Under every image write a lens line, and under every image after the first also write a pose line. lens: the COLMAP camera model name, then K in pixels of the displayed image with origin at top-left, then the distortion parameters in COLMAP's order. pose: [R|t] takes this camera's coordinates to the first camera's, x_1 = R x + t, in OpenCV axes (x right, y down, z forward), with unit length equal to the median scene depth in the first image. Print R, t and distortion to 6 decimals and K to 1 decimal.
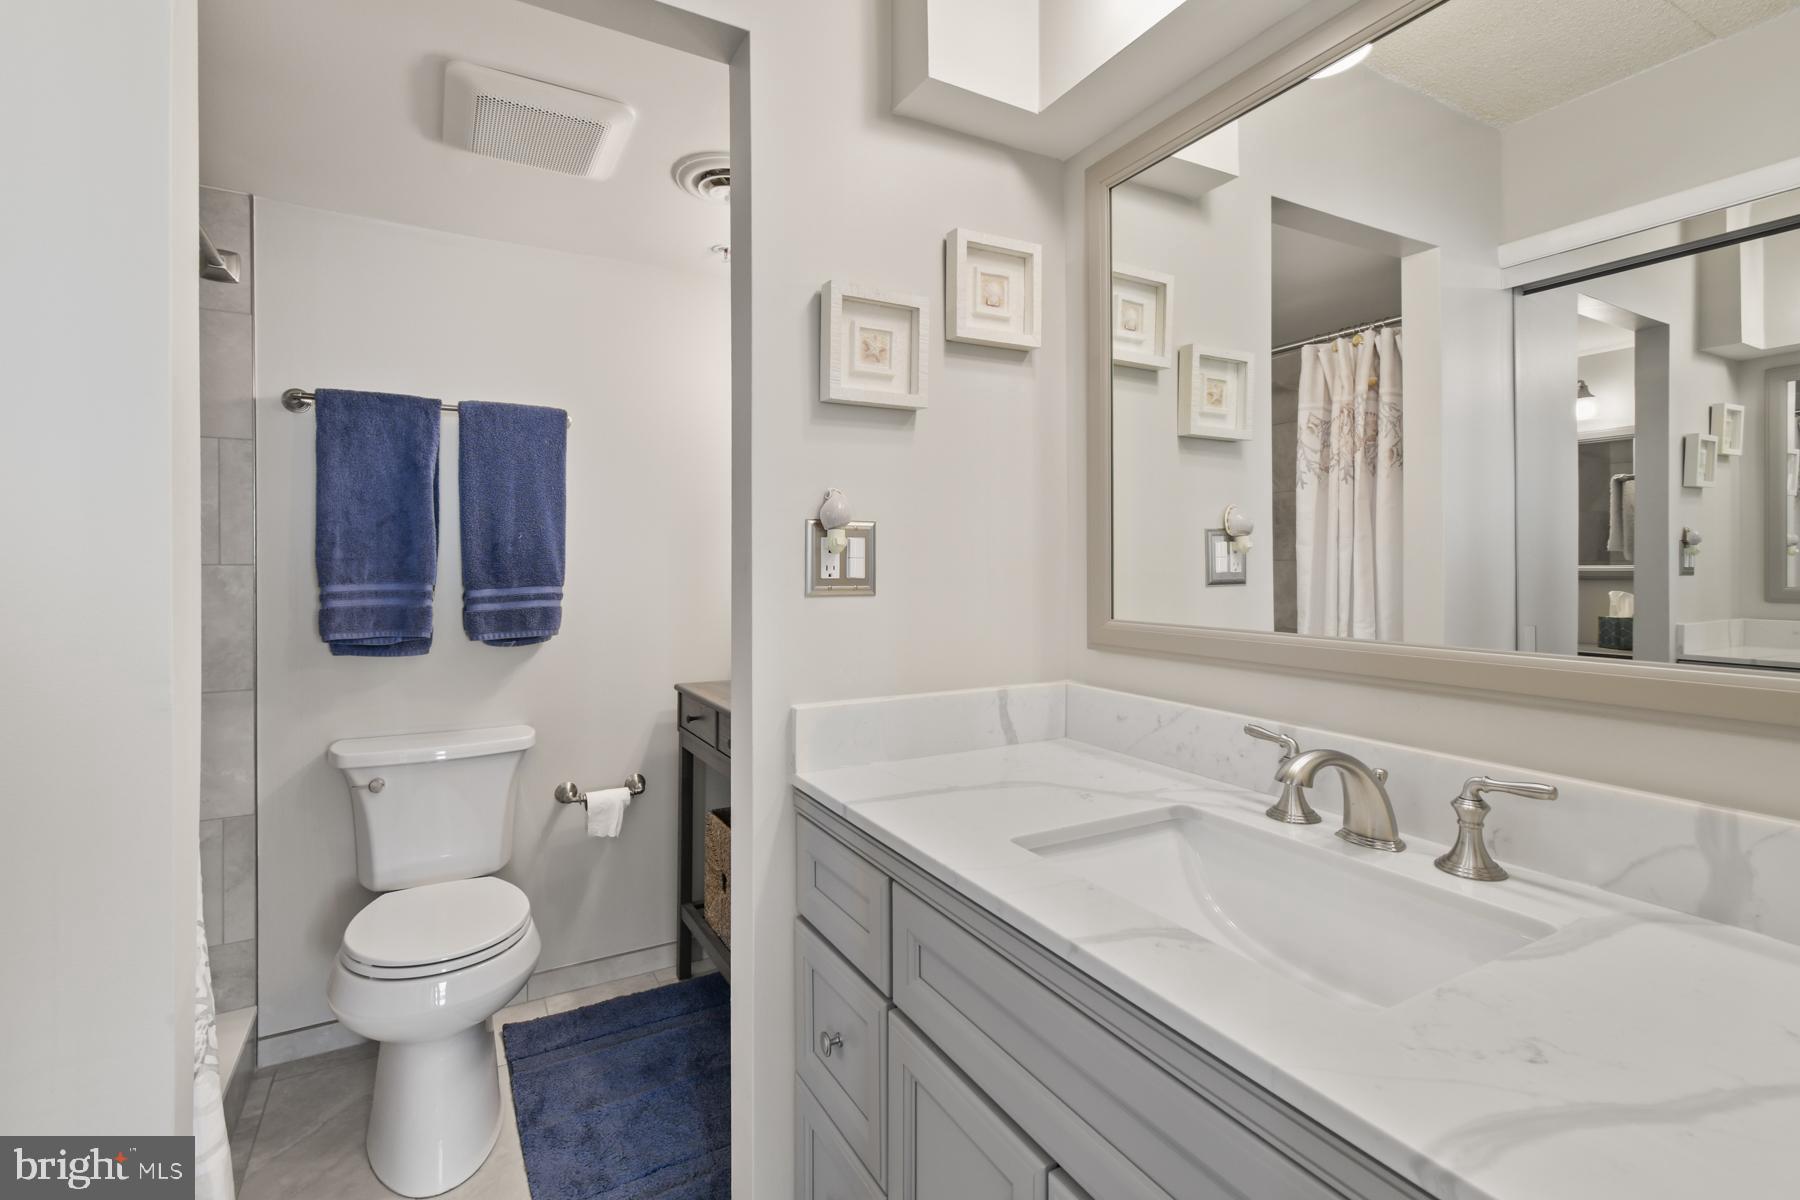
lens RADIAL K [[819.7, 0, 875.6], [0, 819.7, 551.1], [0, 0, 1]] dist [-0.001642, -0.000187]
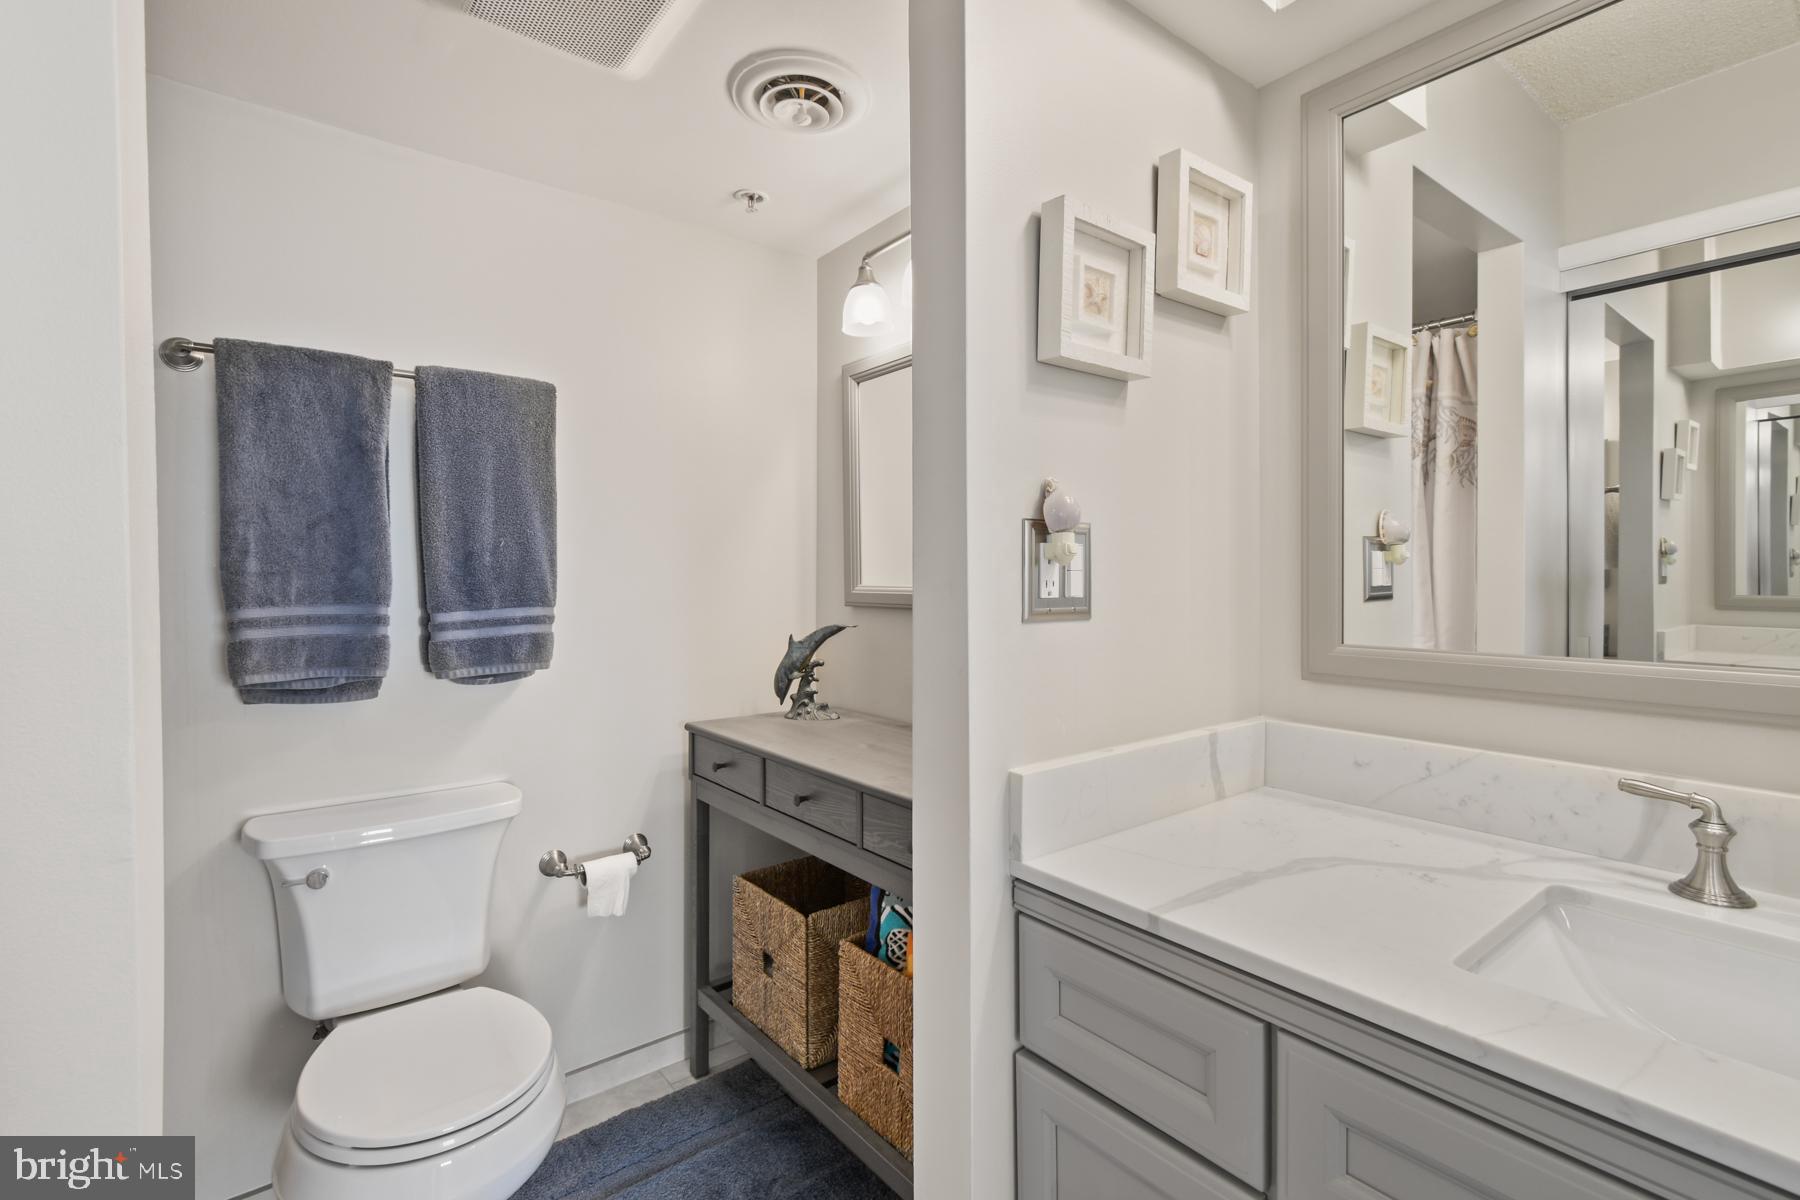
lens RADIAL K [[820.3, 0, 887.4], [0, 820.3, 576.0], [0, 0, 1]] dist [-0.000412, 0.000073]
pose [[0.987210, -0.003302, 0.159390, -0.208210], [0.000637, 0.999859, 0.016772, 0.000326], [-0.159423, -0.016456, 0.987073, 0.182095]]
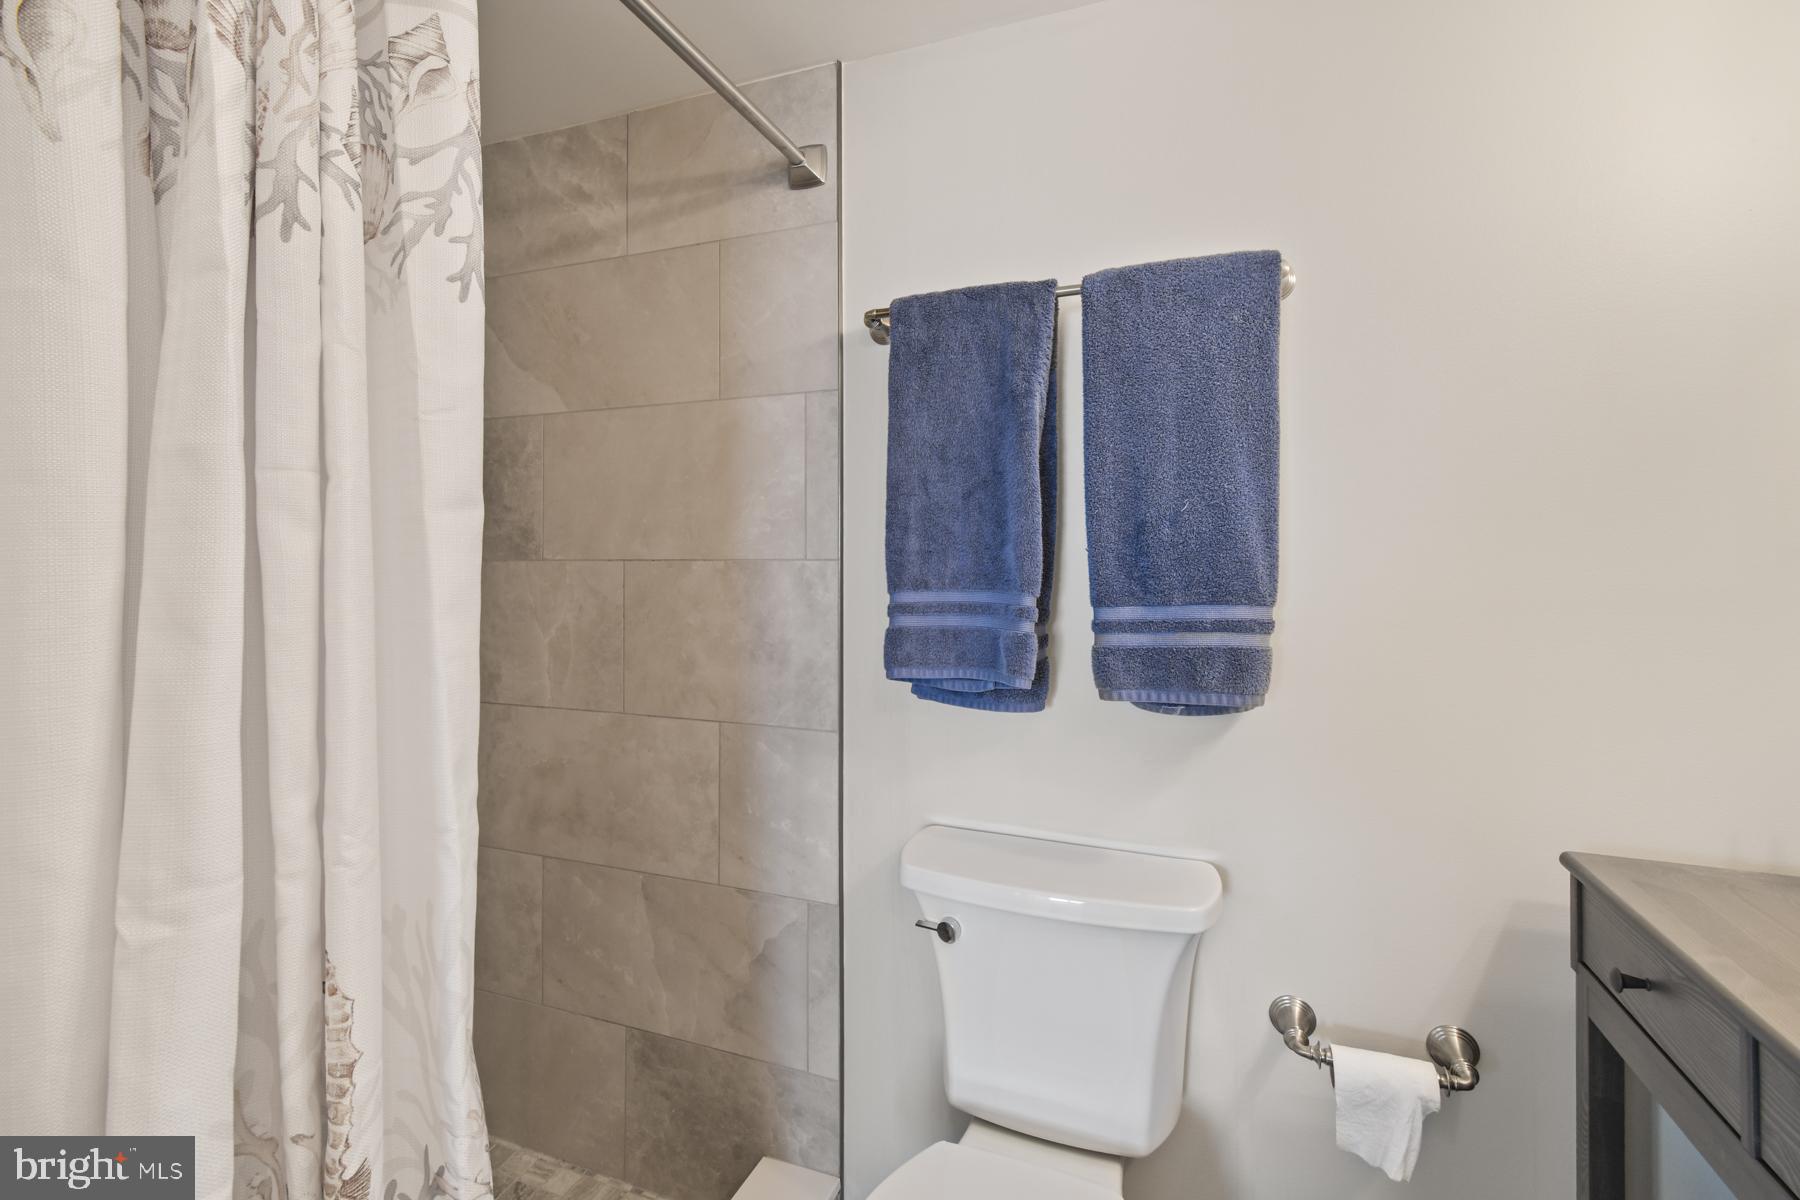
lens RADIAL K [[809.9, 0, 897.9], [0, 809.9, 545.4], [0, 0, 1]] dist [-0.000210, -0.000084]
pose [[0.631303, -0.014454, -0.775402, -0.162795], [0.006087, 0.999888, -0.013682, 0.012923], [0.775513, 0.003917, 0.631320, 0.571499]]
